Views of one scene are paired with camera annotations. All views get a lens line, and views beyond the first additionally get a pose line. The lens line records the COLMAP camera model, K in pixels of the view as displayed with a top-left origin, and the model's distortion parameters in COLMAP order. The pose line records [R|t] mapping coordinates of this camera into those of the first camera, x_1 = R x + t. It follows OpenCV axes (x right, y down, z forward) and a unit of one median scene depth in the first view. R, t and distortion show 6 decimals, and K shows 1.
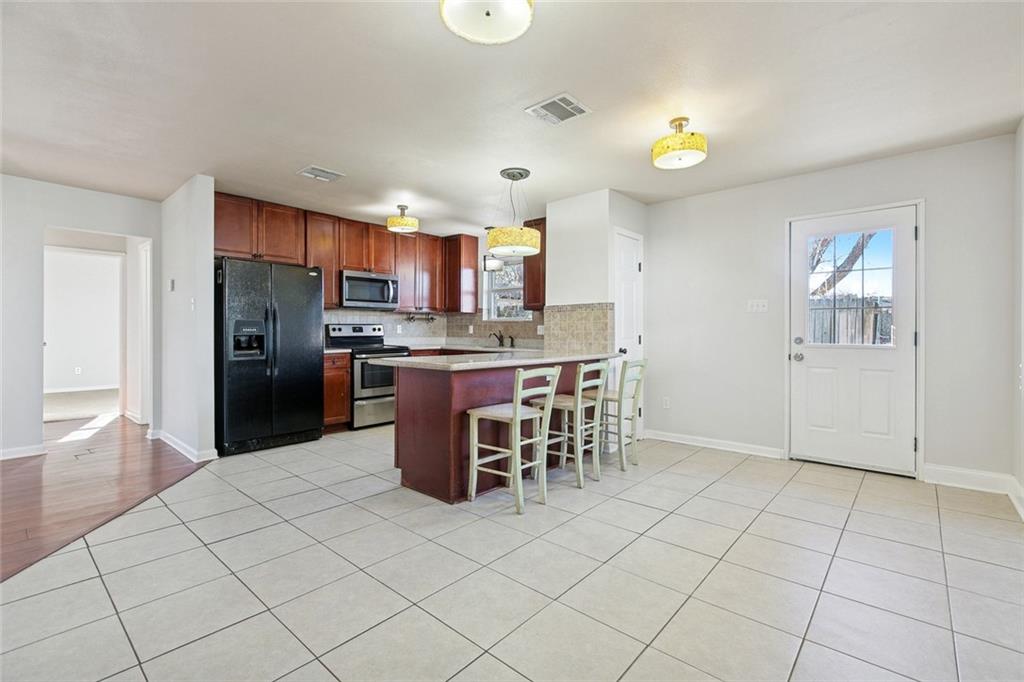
lens RADIAL K [[460.9, 0, 513.7], [0, 460.9, 334.2], [0, 0, 1]] dist [0.000477, 0.000249]
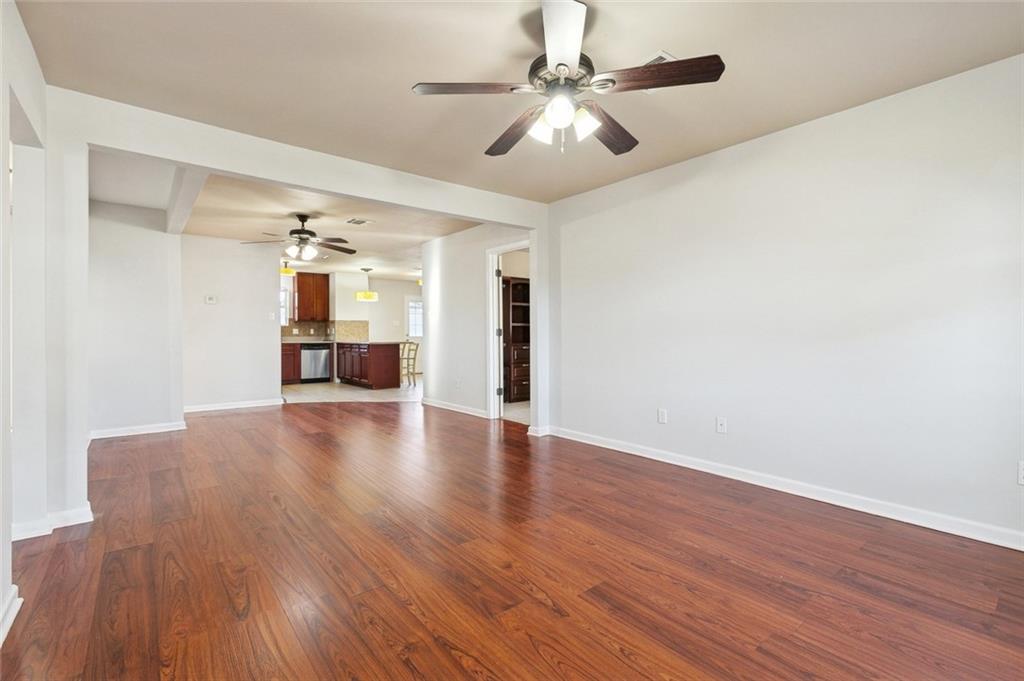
lens RADIAL K [[460.9, 0, 512.1], [0, 460.9, 336.9], [0, 0, 1]] dist [0.000477, 0.000249]
pose [[0.170042, -0.008267, 0.985402, -1.732565], [0.003453, 0.999964, 0.007793, 0.001904], [-0.985431, 0.002078, 0.170065, -0.162843]]
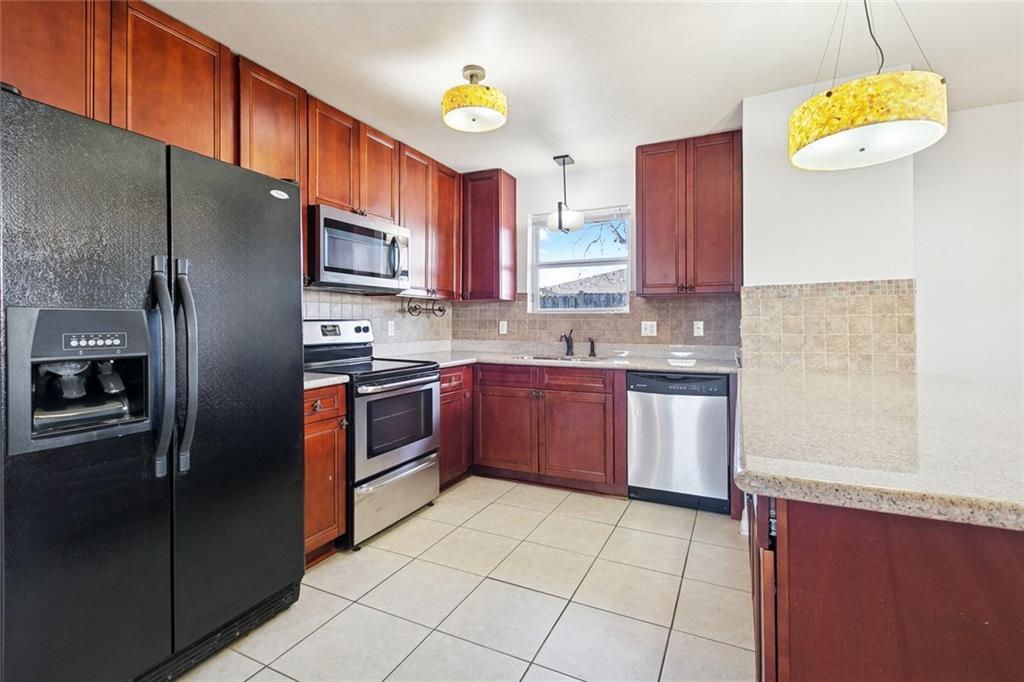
lens RADIAL K [[460.9, 0, 513.0], [0, 460.9, 324.8], [0, 0, 1]] dist [0.000477, 0.000249]
pose [[0.963486, -0.005395, 0.267703, -0.304300], [0.006683, 0.999970, -0.003898, -0.014000], [-0.267674, 0.005545, 0.963494, 0.494942]]
